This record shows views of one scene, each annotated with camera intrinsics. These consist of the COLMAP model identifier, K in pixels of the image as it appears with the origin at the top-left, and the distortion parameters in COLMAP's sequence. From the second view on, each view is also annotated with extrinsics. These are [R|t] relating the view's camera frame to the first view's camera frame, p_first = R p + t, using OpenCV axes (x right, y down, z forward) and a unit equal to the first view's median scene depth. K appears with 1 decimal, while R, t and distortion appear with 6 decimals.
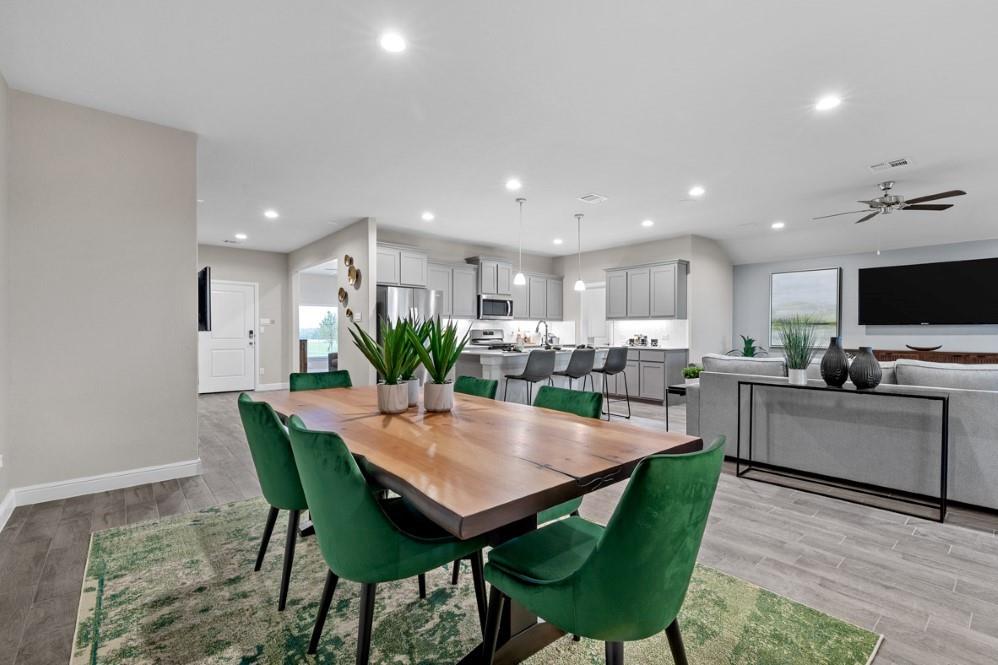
lens RADIAL K [[448.6, 0, 498.9], [0, 448.6, 335.7], [0, 0, 1]] dist [0.009495, -0.002799]
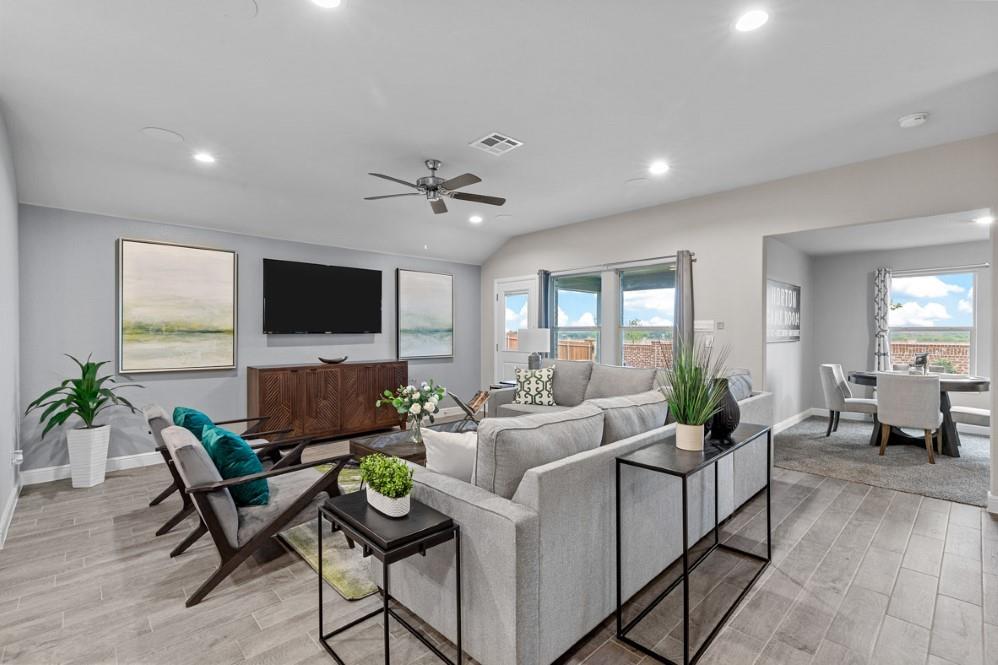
lens RADIAL K [[448.6, 0, 502.1], [0, 448.6, 331.7], [0, 0, 1]] dist [0.009495, -0.002799]
pose [[-0.056251, -0.004272, 0.998408, 0.031788], [0.008265, 0.999955, 0.004744, -0.024082], [-0.998382, 0.008518, -0.056214, 0.564815]]
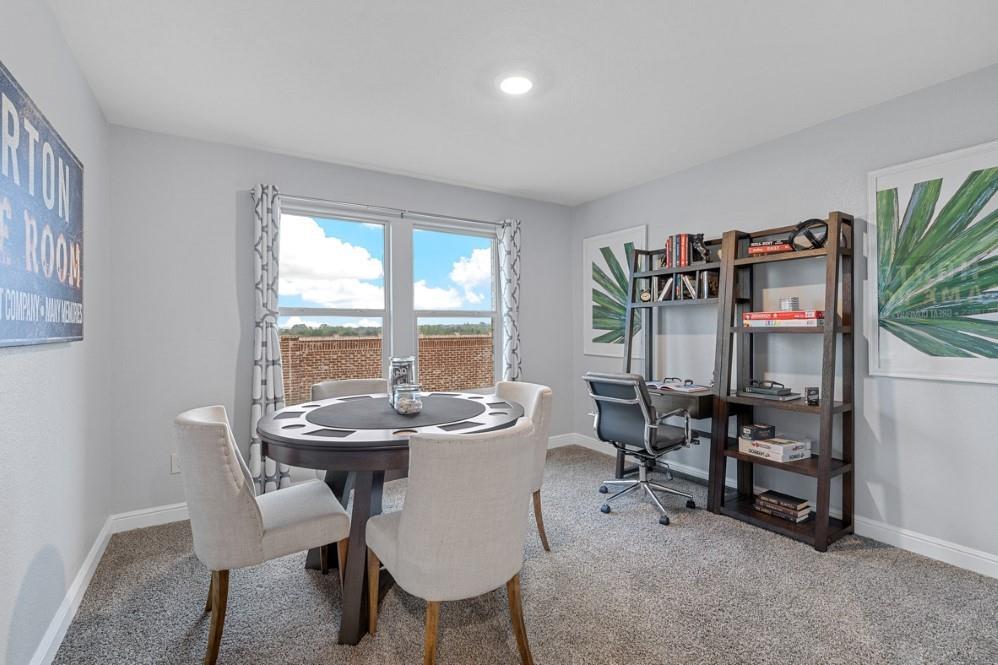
lens RADIAL K [[448.6, 0, 499.2], [0, 448.6, 325.0], [0, 0, 1]] dist [0.009495, -0.002799]
pose [[-0.990282, 0.005976, 0.138943, 0.551890], [0.006637, 0.999969, 0.004292, -0.007155], [-0.138913, 0.005173, -0.990291, 0.195108]]
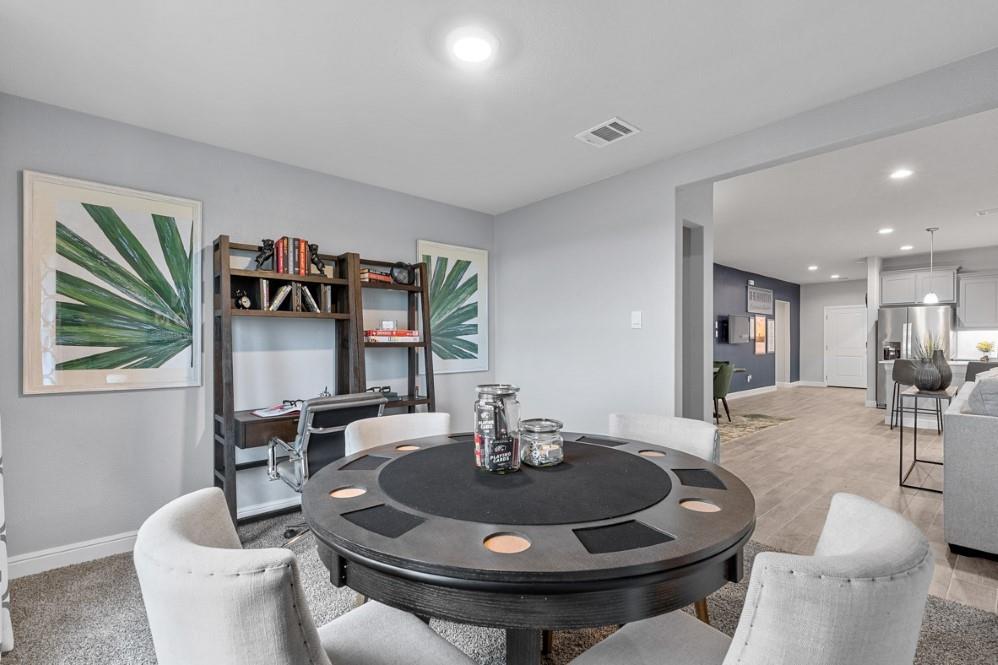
lens RADIAL K [[448.6, 0, 495.4], [0, 448.6, 341.7], [0, 0, 1]] dist [0.009495, -0.002799]
pose [[0.004545, -0.001180, -0.999989, 0.818536], [-0.008818, 0.999960, -0.001220, -0.003515], [0.999951, 0.008824, 0.004535, -0.080660]]
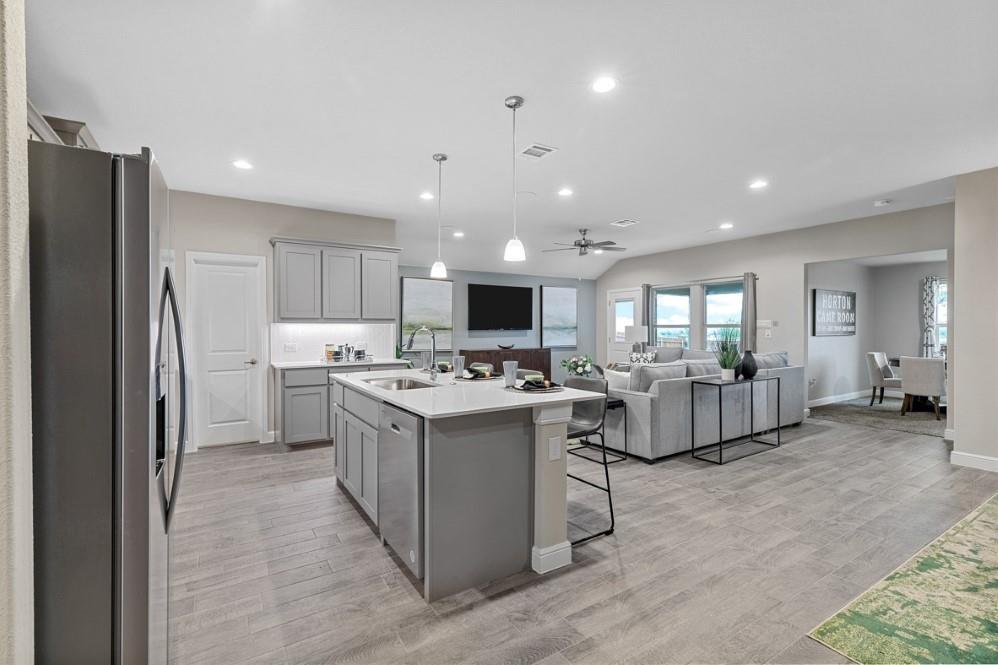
lens RADIAL K [[448.6, 0, 500.2], [0, 448.6, 327.5], [0, 0, 1]] dist [0.009495, -0.002799]
pose [[0.137583, 0.000012, 0.990490, -0.332270], [0.011505, 0.999933, -0.001610, -0.024163], [-0.990423, 0.011617, 0.137574, 0.652404]]
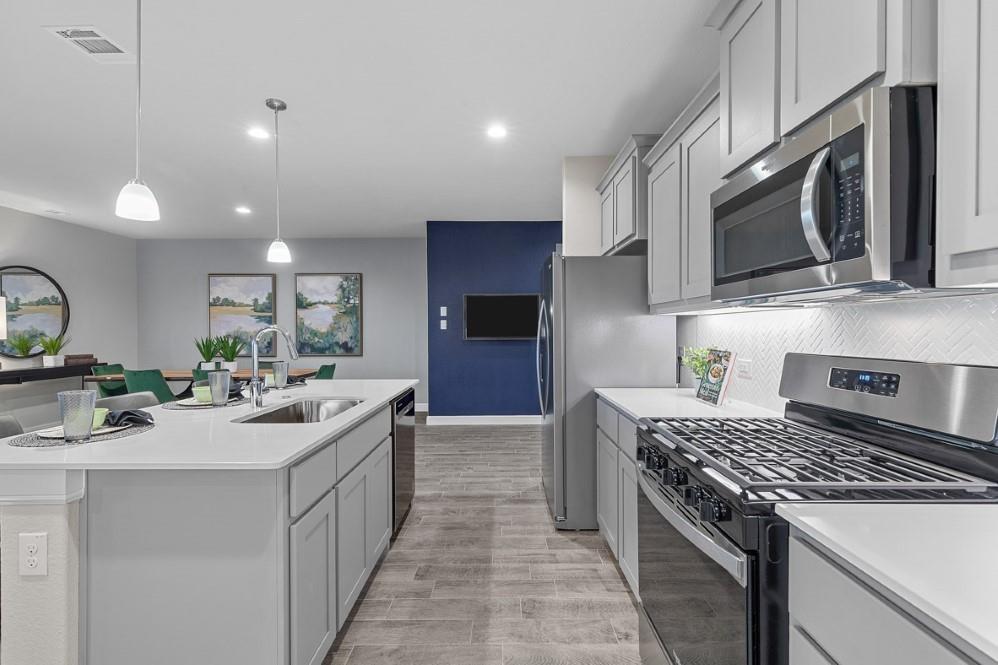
lens RADIAL K [[448.6, 0, 498.4], [0, 448.6, 330.1], [0, 0, 1]] dist [0.009495, -0.002799]
pose [[-0.652322, 0.003739, -0.757933, 0.196362], [-0.002360, 0.999973, 0.006965, -0.026287], [0.757938, 0.006332, -0.652296, 1.069808]]
